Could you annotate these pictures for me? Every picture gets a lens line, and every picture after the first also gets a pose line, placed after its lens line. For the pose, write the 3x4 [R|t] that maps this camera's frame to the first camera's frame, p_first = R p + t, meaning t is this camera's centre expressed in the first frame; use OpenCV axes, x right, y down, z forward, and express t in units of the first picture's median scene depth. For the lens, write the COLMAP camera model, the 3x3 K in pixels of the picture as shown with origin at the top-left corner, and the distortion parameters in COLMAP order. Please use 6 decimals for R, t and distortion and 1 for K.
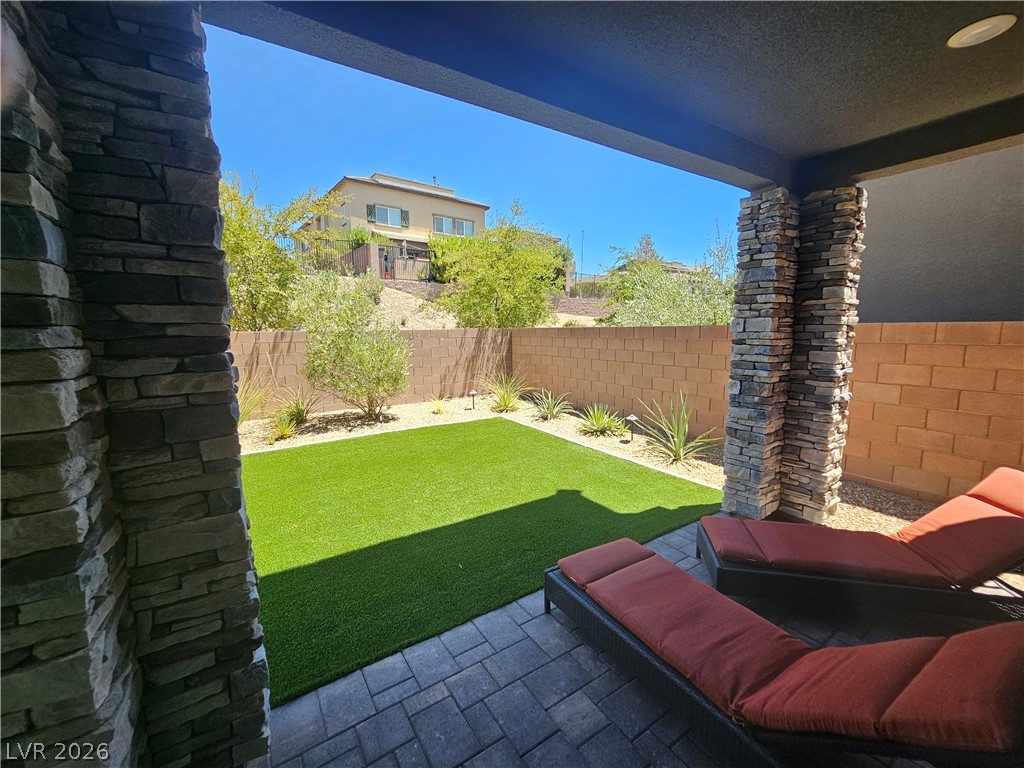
lens RADIAL K [[419.6, 0, 516.7], [0, 419.6, 383.1], [0, 0, 1]] dist [-0.000655, 0.000365]
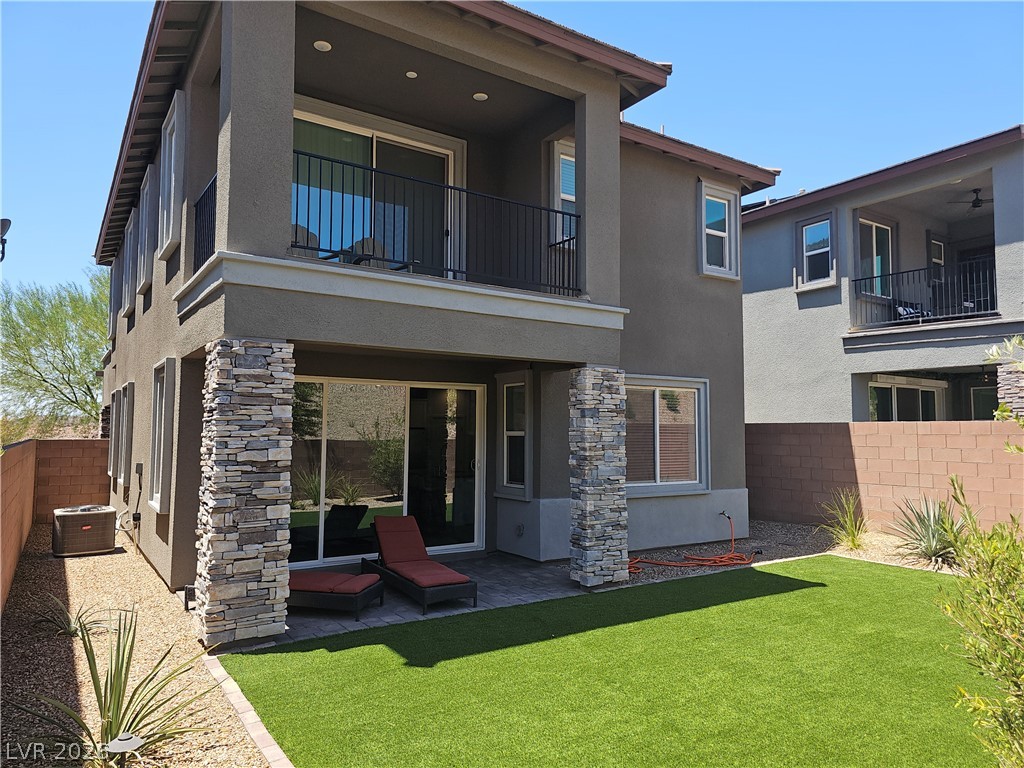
lens RADIAL K [[685.7, 0, 514.2], [0, 685.7, 387.9], [0, 0, 1]] dist [0.071344, -0.065210]
pose [[-0.999949, 0.007961, -0.006208, -0.049018], [0.007549, 0.997941, 0.063690, -0.337508], [0.006702, 0.063640, -0.997950, 2.242912]]
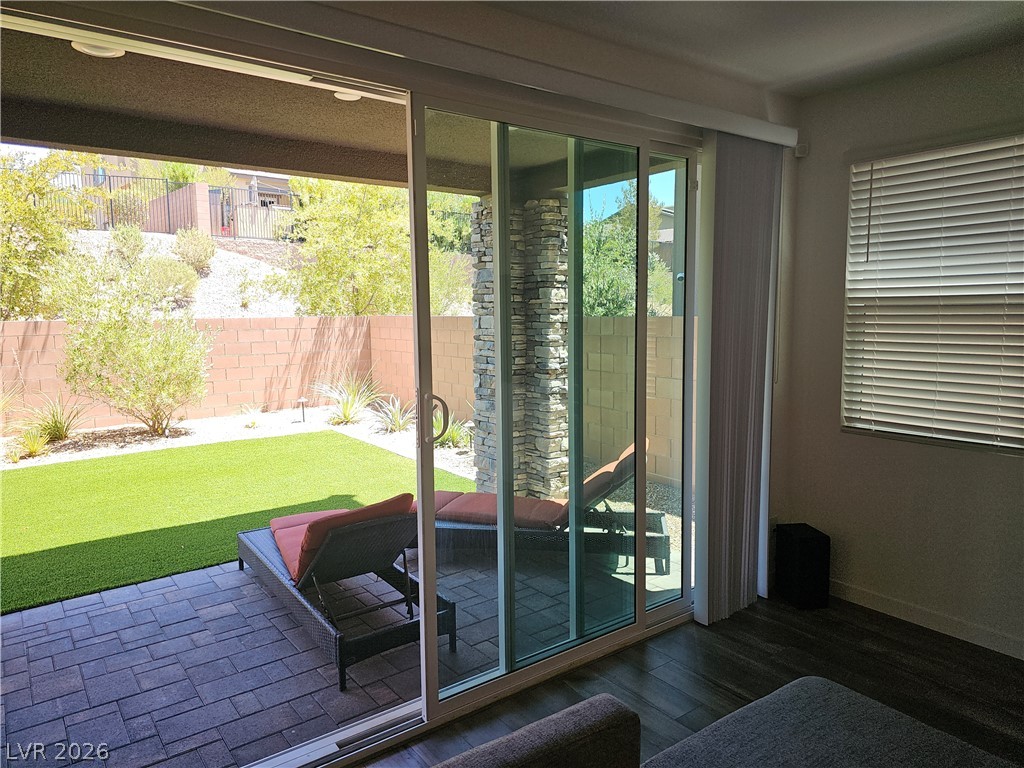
lens RADIAL K [[685.7, 0, 517.6], [0, 685.7, 378.7], [0, 0, 1]] dist [0.071344, -0.065210]
pose [[0.997854, -0.006669, 0.065132, 0.411175], [0.008507, 0.999572, -0.027985, 0.042719], [-0.064918, 0.028479, 0.997484, -0.570299]]
